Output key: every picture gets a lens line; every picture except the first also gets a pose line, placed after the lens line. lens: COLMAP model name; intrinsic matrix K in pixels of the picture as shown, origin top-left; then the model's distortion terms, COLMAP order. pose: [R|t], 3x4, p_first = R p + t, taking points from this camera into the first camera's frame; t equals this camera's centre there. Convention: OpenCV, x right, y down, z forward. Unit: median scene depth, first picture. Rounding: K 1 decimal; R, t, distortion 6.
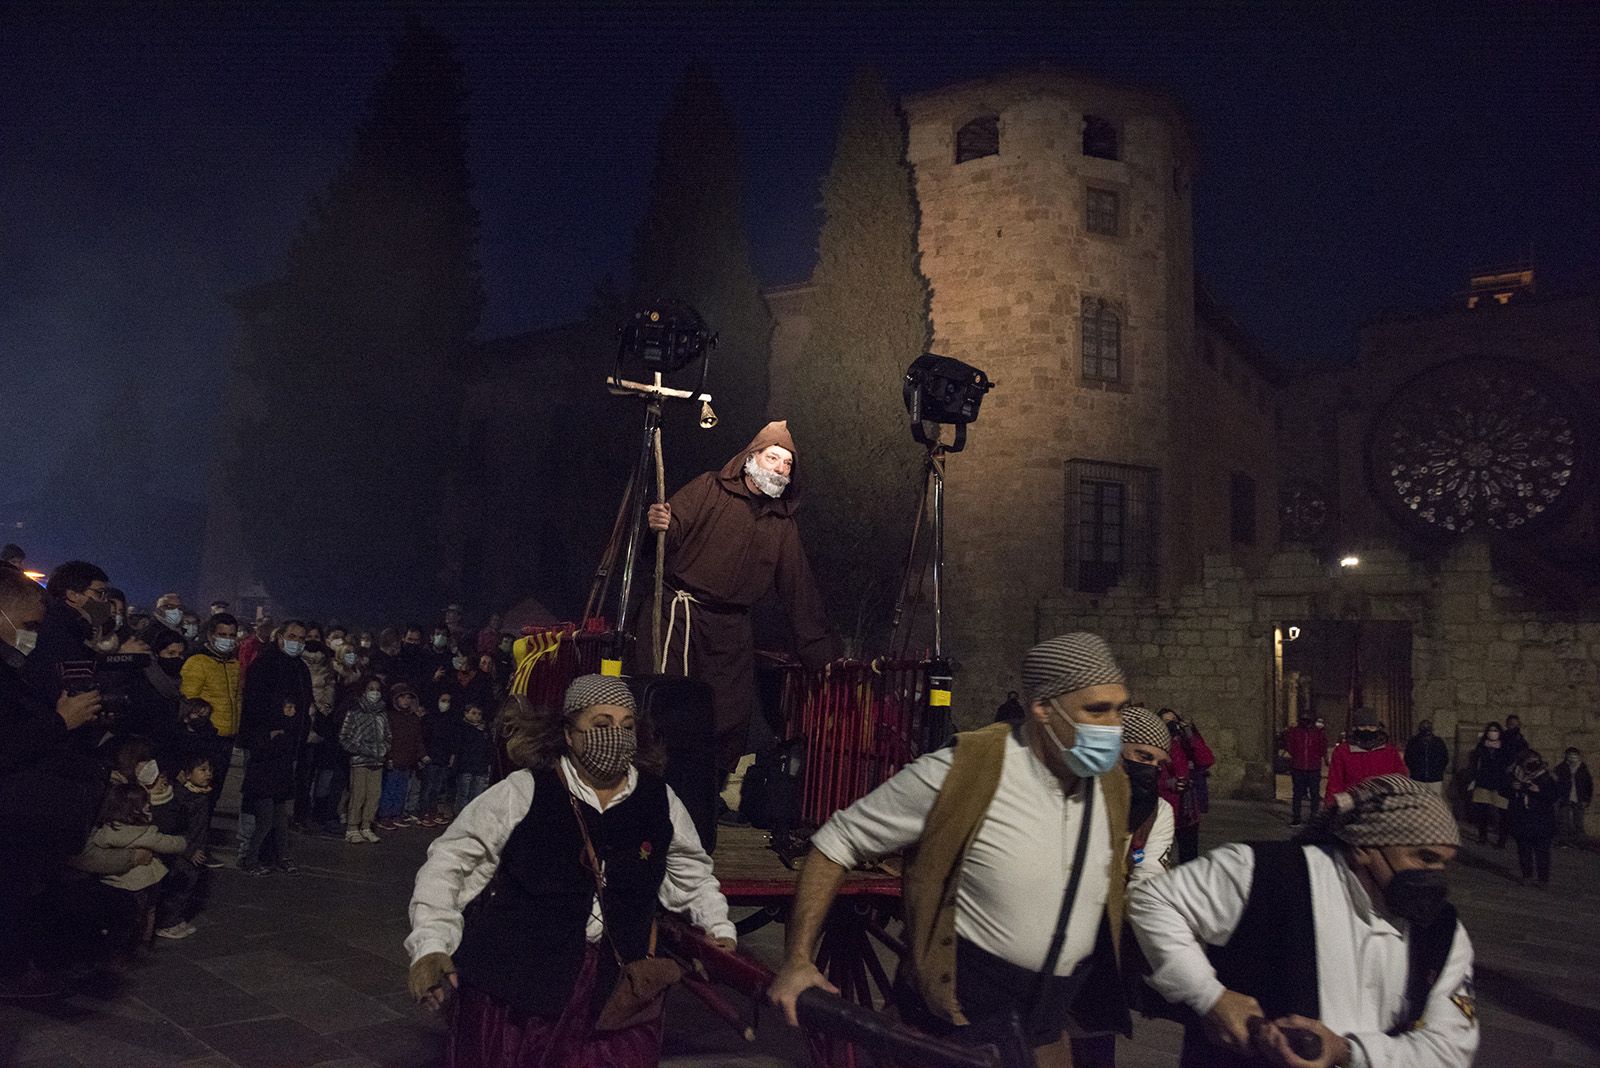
lens RADIAL K [[1113.2, 0, 780.2], [0, 1113.2, 529.3], [0, 0, 1]] dist [-0.130348, 0.096097]
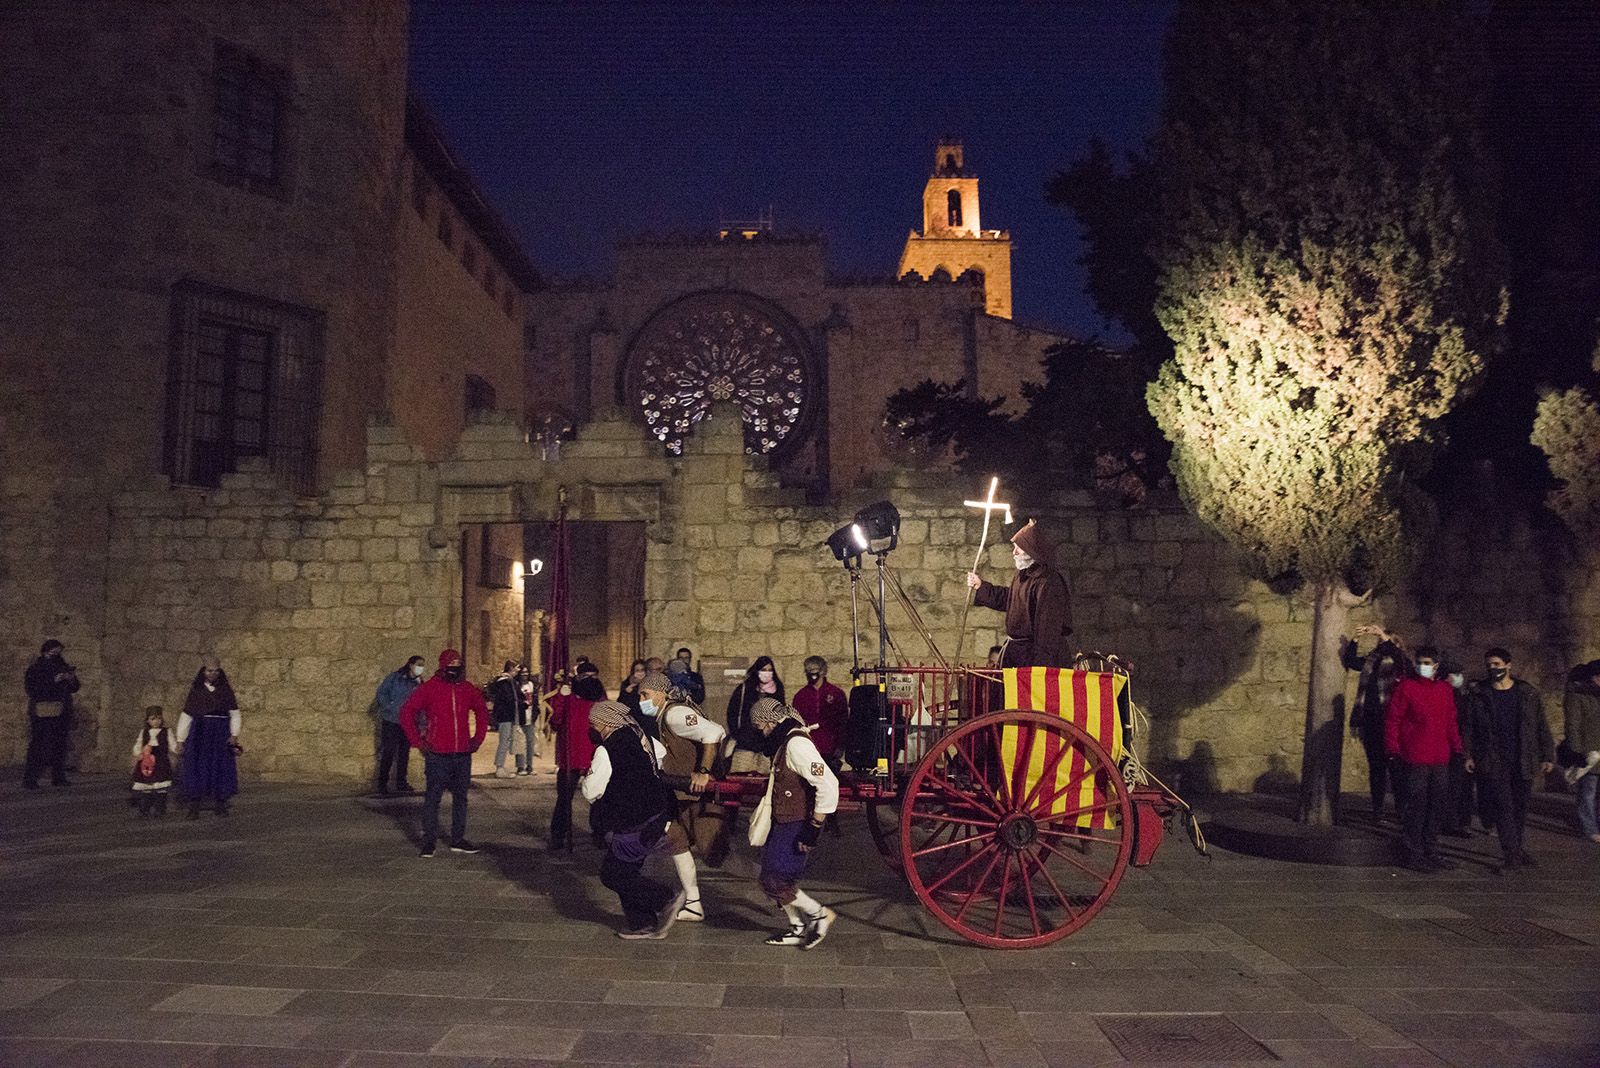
lens RADIAL K [[1113.2, 0, 780.2], [0, 1113.2, 529.3], [0, 0, 1]] dist [-0.130348, 0.096097]
pose [[0.804175, 0.003479, 0.594382, 0.178570], [-0.030496, 0.998907, 0.035412, 0.050975], [-0.593610, -0.046604, 0.803403, 0.286584]]
